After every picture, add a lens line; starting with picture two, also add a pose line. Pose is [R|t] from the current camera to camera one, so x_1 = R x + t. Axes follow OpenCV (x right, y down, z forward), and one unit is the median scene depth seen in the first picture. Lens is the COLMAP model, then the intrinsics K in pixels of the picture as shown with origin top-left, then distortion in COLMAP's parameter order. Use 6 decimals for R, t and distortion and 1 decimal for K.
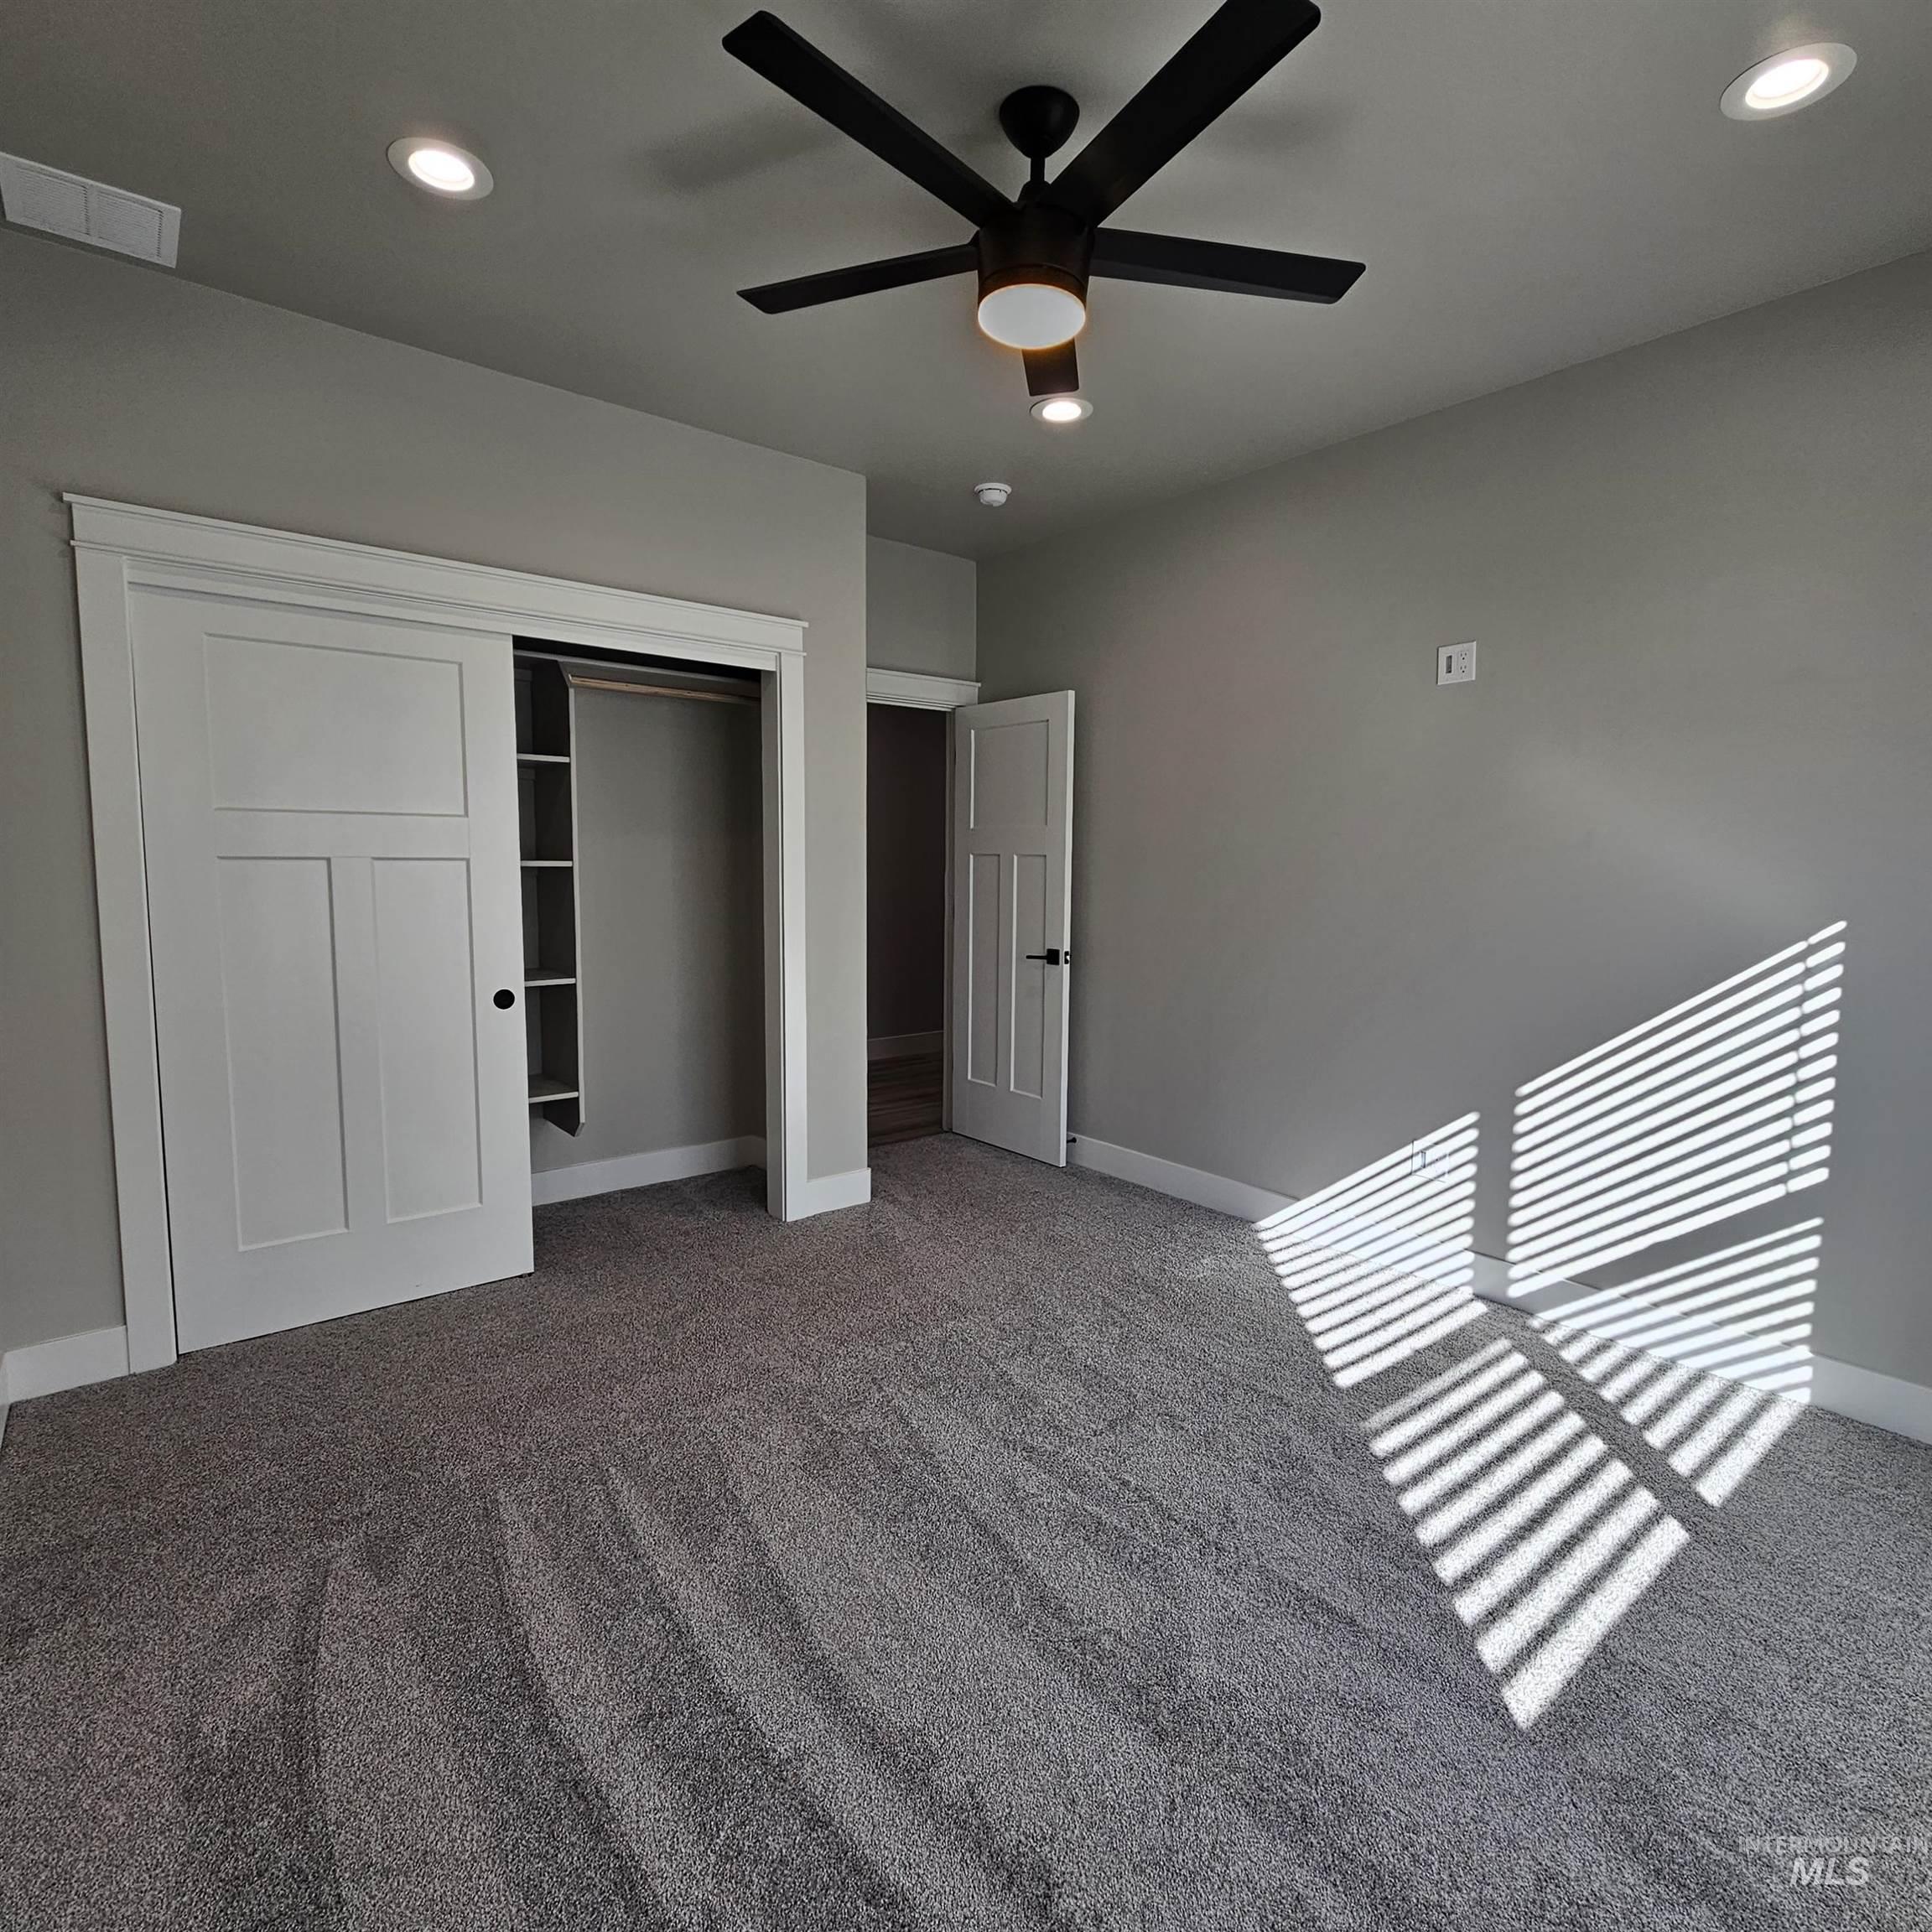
lens RADIAL K [[1054.9, 0, 981.3], [0, 1054.9, 970.8], [0, 0, 1]] dist [-0.003140, 0.002634]
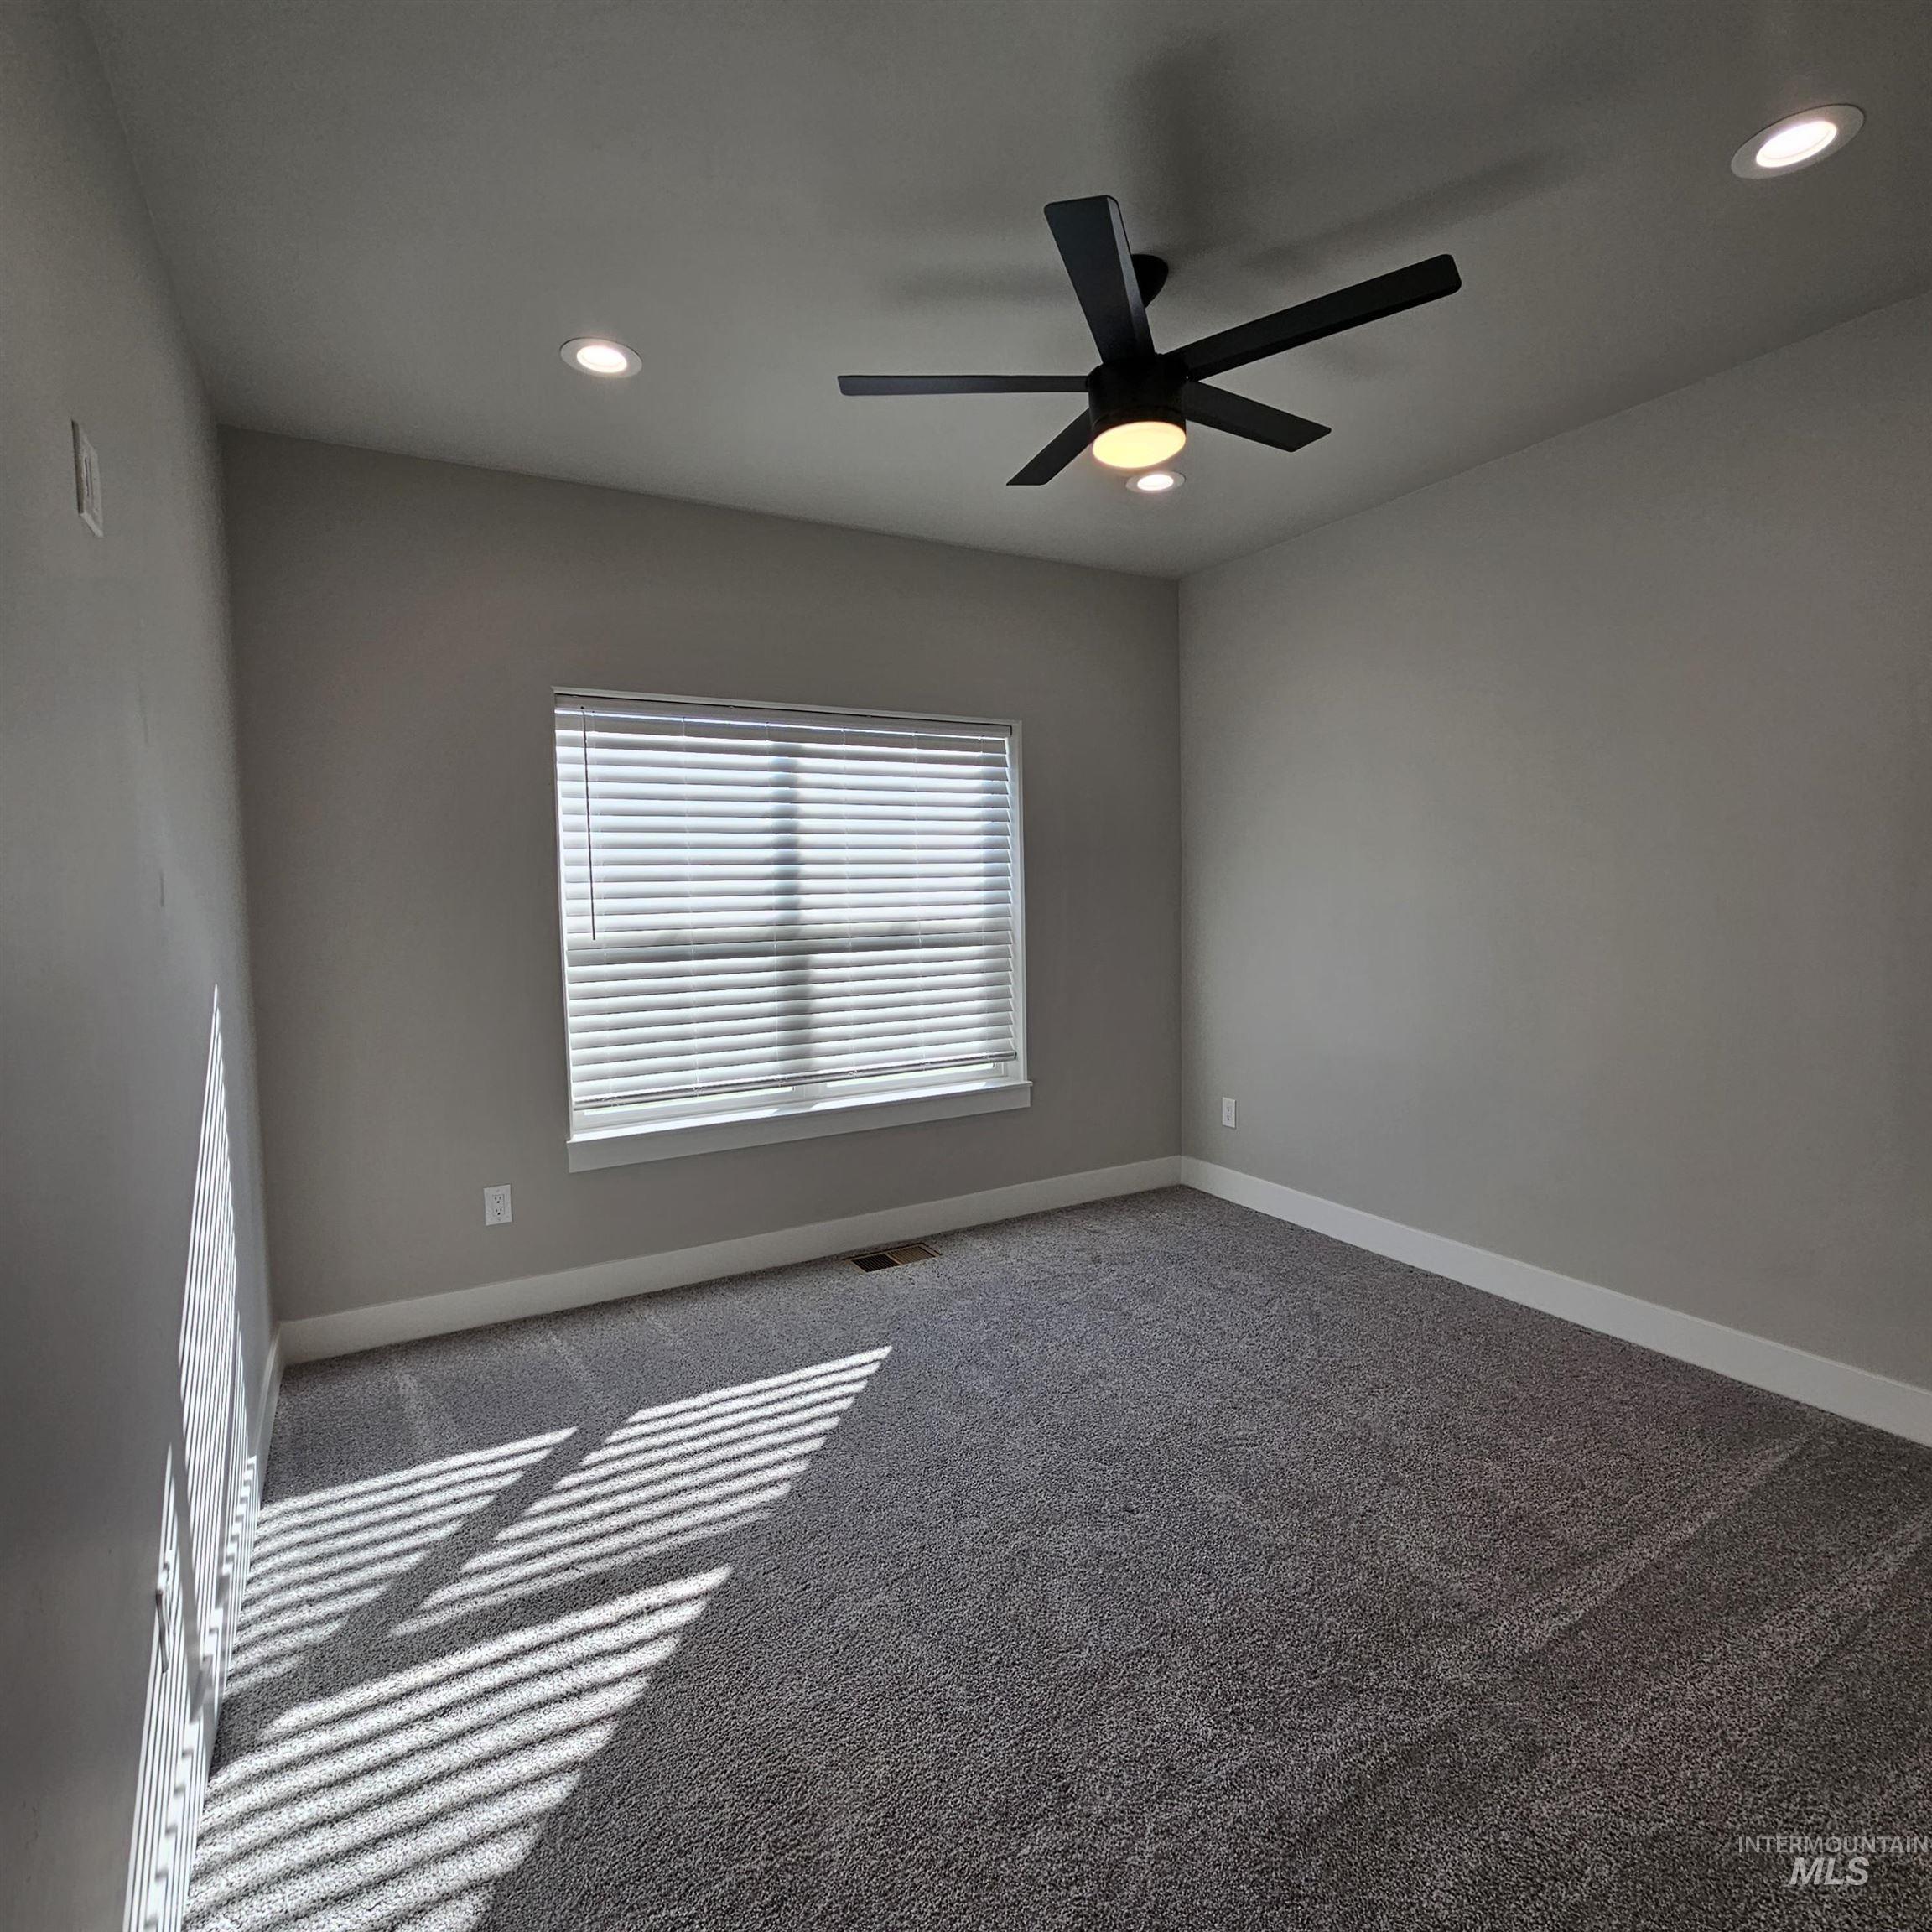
lens RADIAL K [[1054.9, 0, 987.0], [0, 1054.9, 955.3], [0, 0, 1]] dist [-0.003140, 0.002634]
pose [[-0.988560, 0.007022, 0.150666, 0.029011], [0.032917, 0.984881, 0.170076, -0.207612], [-0.147194, 0.173090, -0.973845, 1.842420]]
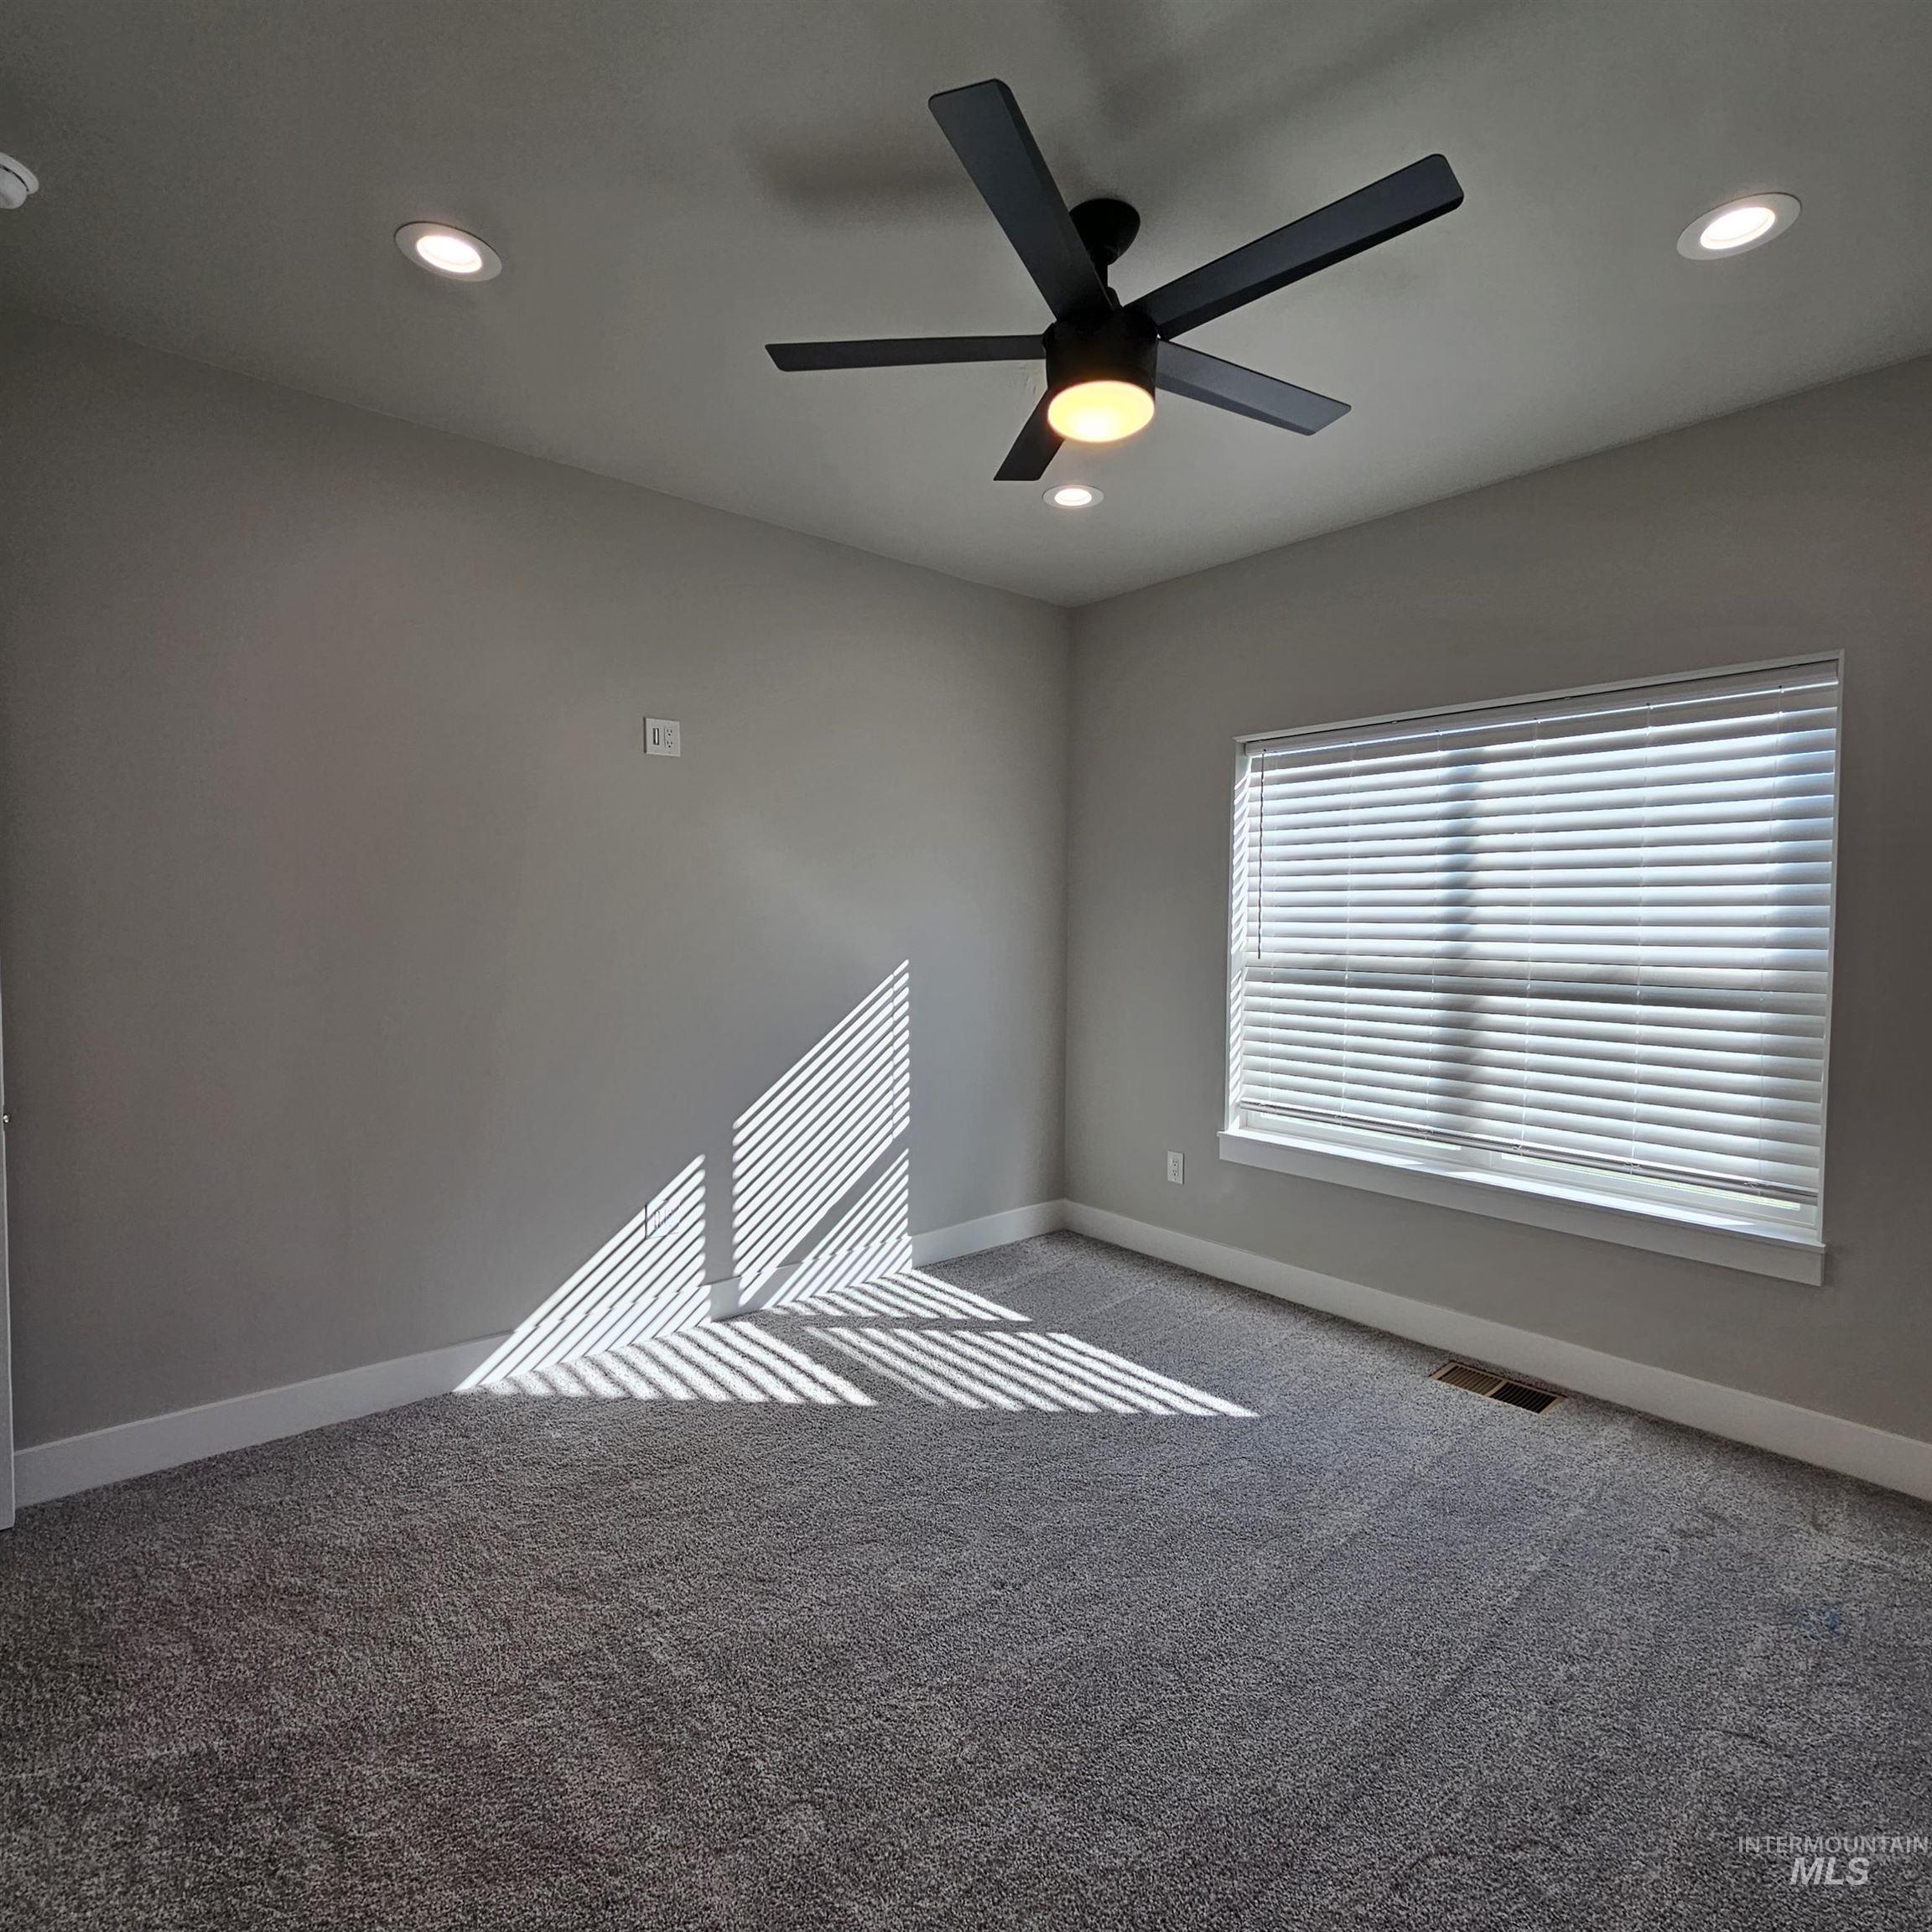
lens RADIAL K [[1054.9, 0, 969.0], [0, 1054.9, 958.5], [0, 0, 1]] dist [-0.003140, 0.002634]
pose [[-0.033654, -0.043212, 0.998499, -0.814841], [0.100920, 0.993811, 0.046410, -0.118747], [-0.994325, 0.102331, -0.029084, 0.984508]]
